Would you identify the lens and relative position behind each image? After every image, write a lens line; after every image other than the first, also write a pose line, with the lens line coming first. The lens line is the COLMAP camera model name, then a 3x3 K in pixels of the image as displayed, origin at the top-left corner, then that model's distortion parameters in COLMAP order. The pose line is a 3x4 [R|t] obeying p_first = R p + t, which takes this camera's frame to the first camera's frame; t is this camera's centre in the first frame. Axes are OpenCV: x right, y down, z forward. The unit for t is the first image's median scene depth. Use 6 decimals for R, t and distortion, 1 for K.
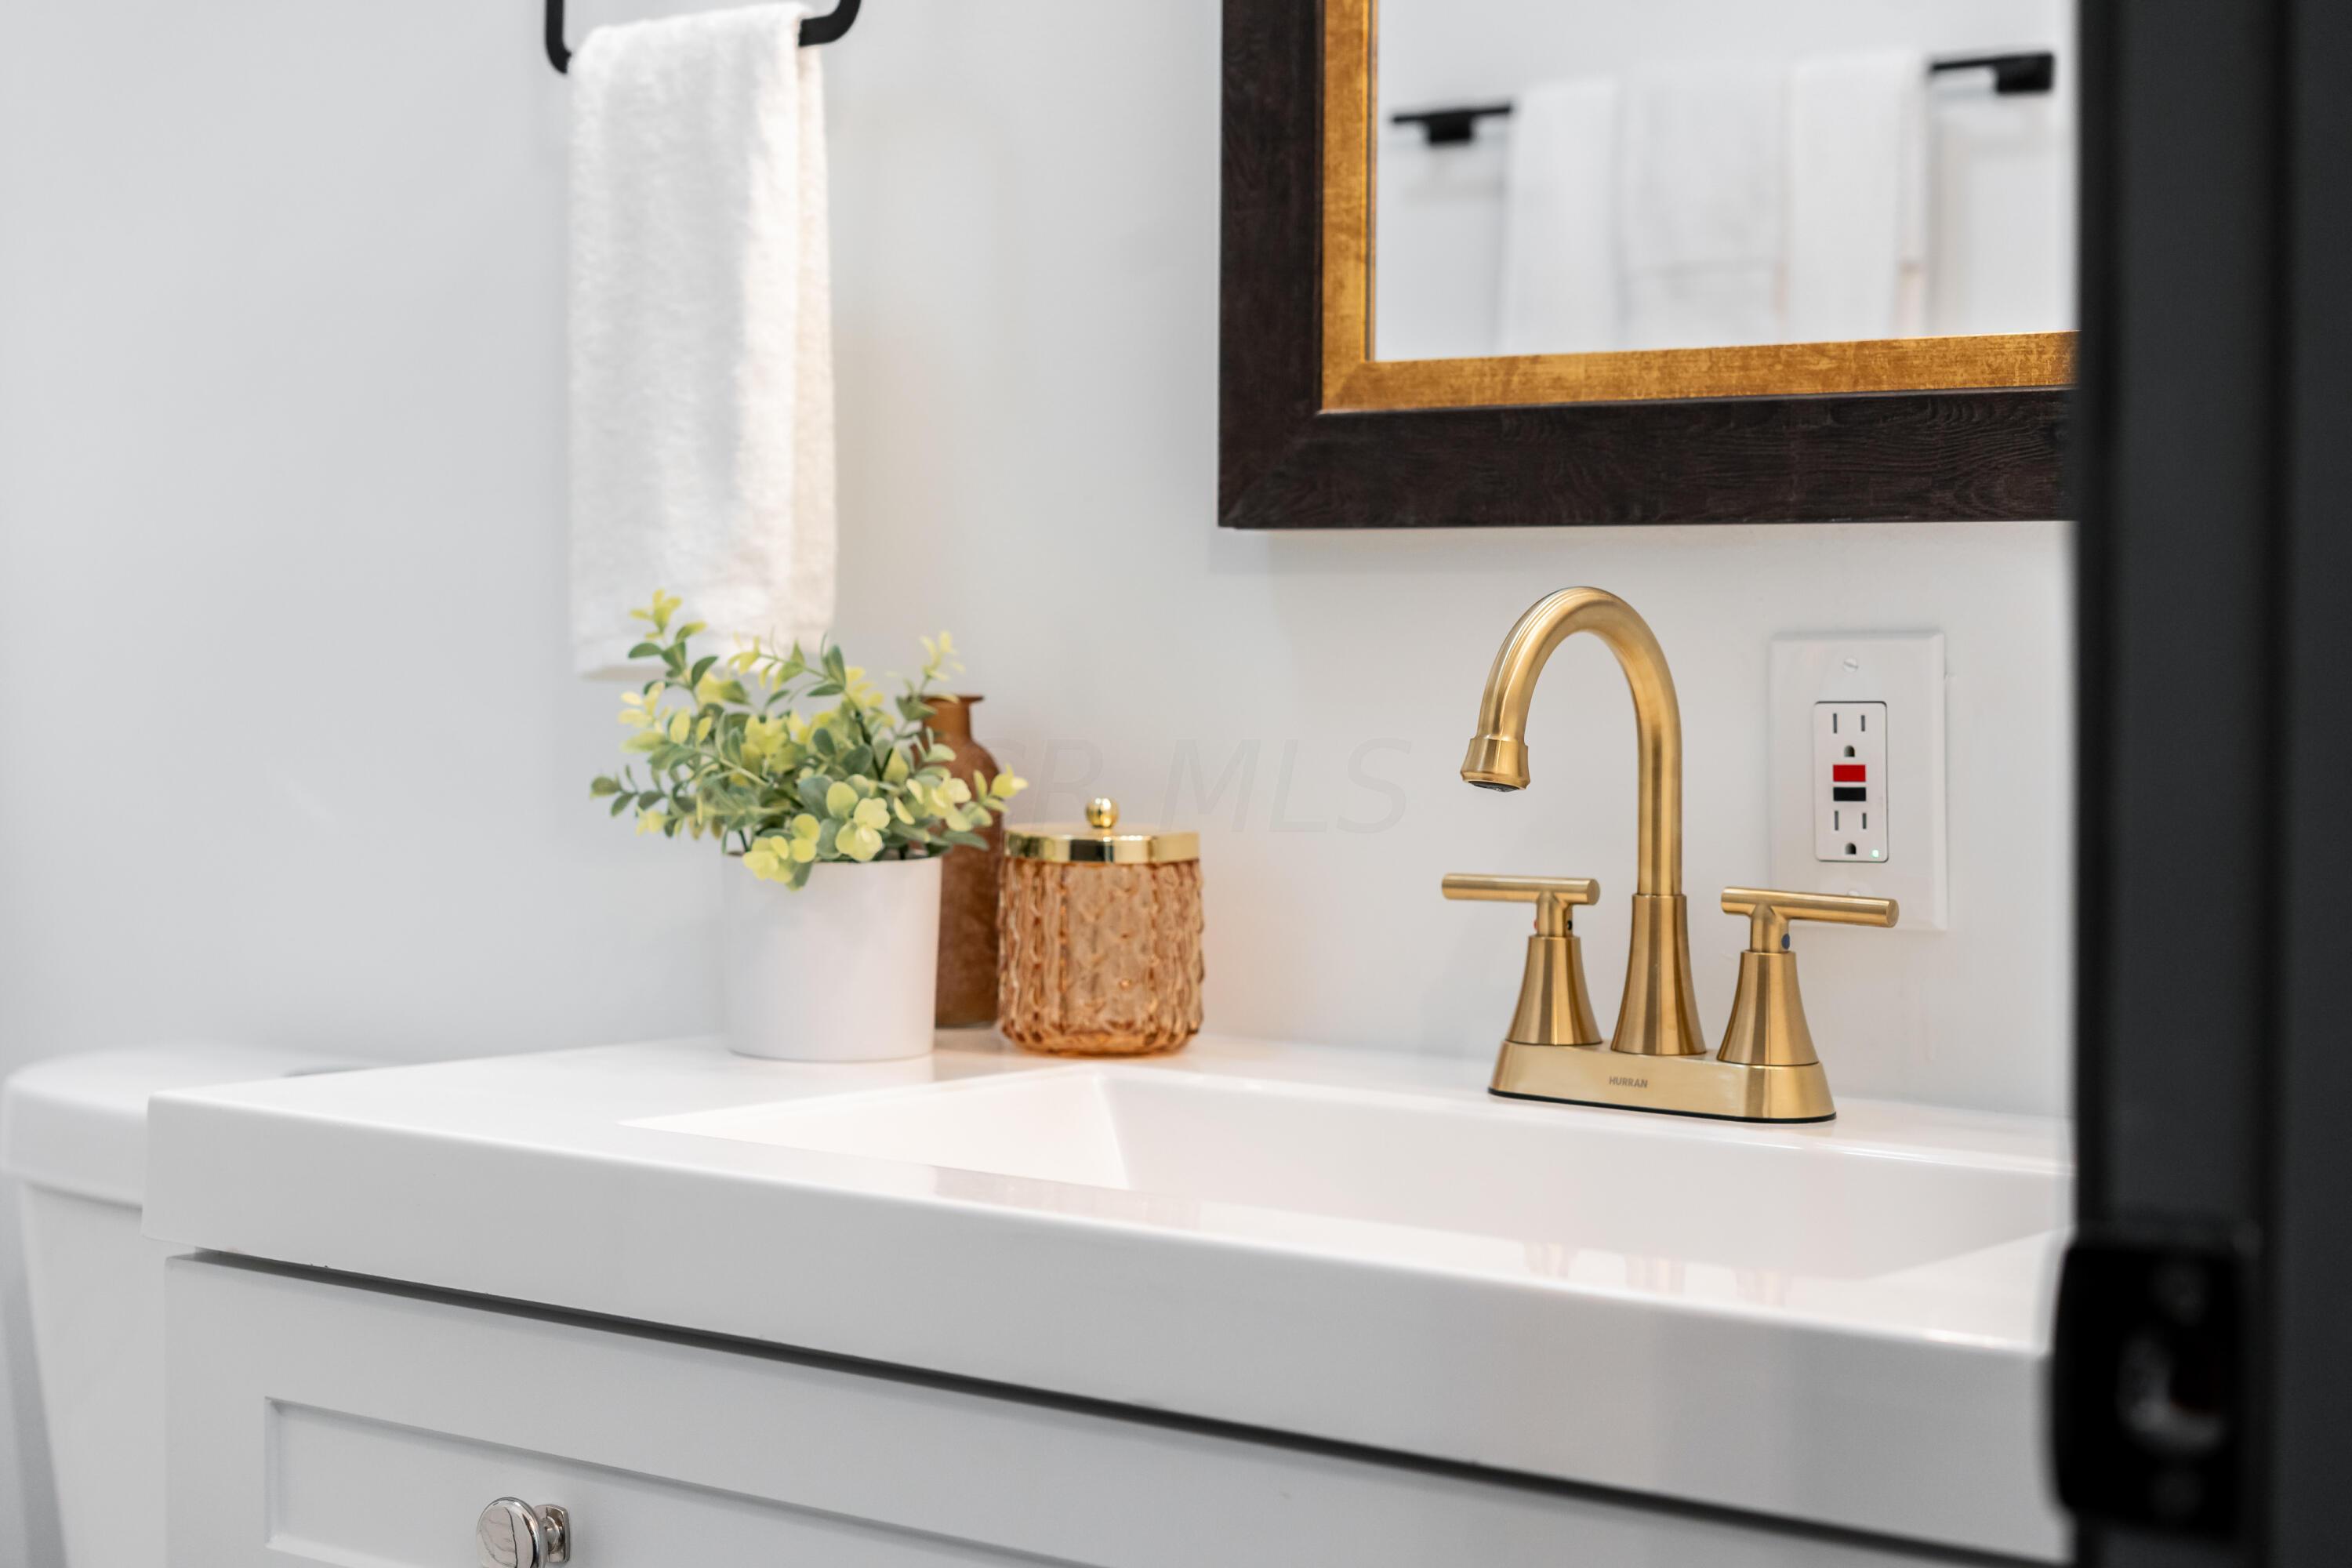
lens RADIAL K [[3607.6, 0, 1181.6], [0, 3607.6, 767.3], [0, 0, 1]] dist [0.017707, 0.000000]
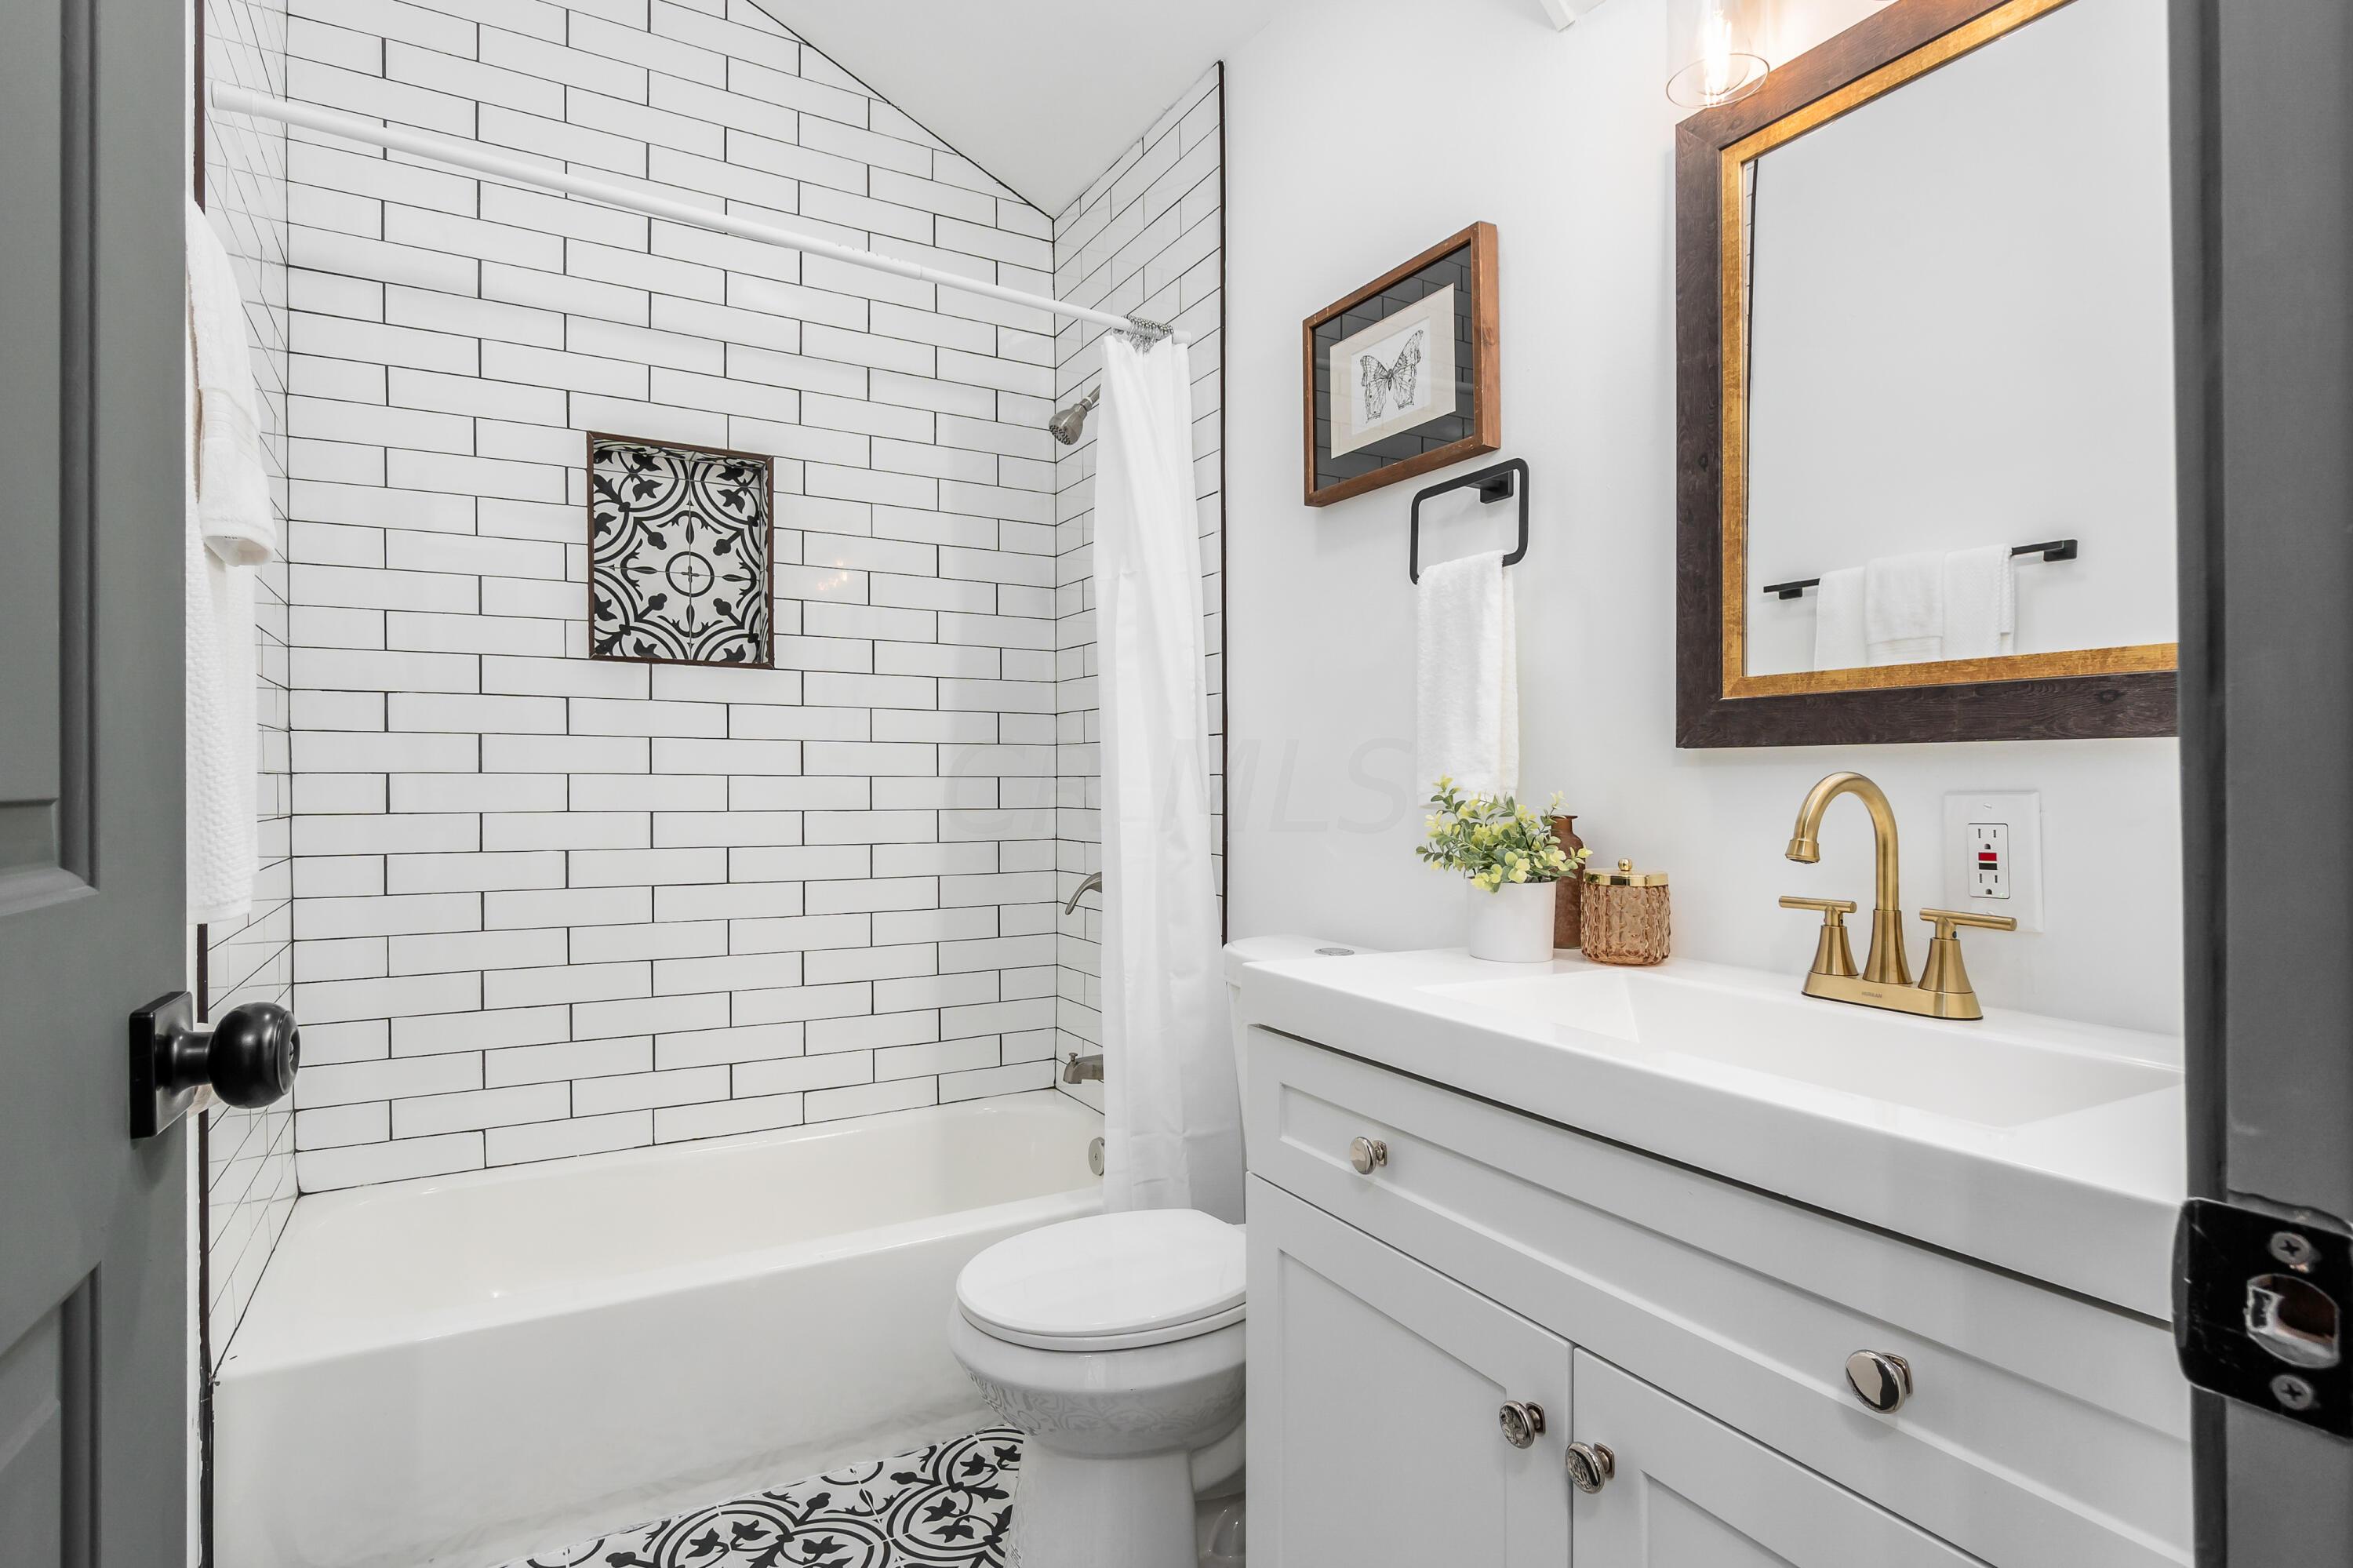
lens RADIAL K [[1177.6, 0, 1177.4], [0, 1177.6, 784.2], [0, 0, 1]] dist [-0.013064, 0.005038]
pose [[0.916456, -0.003952, -0.400116, 0.019493], [-0.011137, 0.999312, -0.035380, -0.010674], [0.399980, 0.036881, 0.915781, 0.148938]]
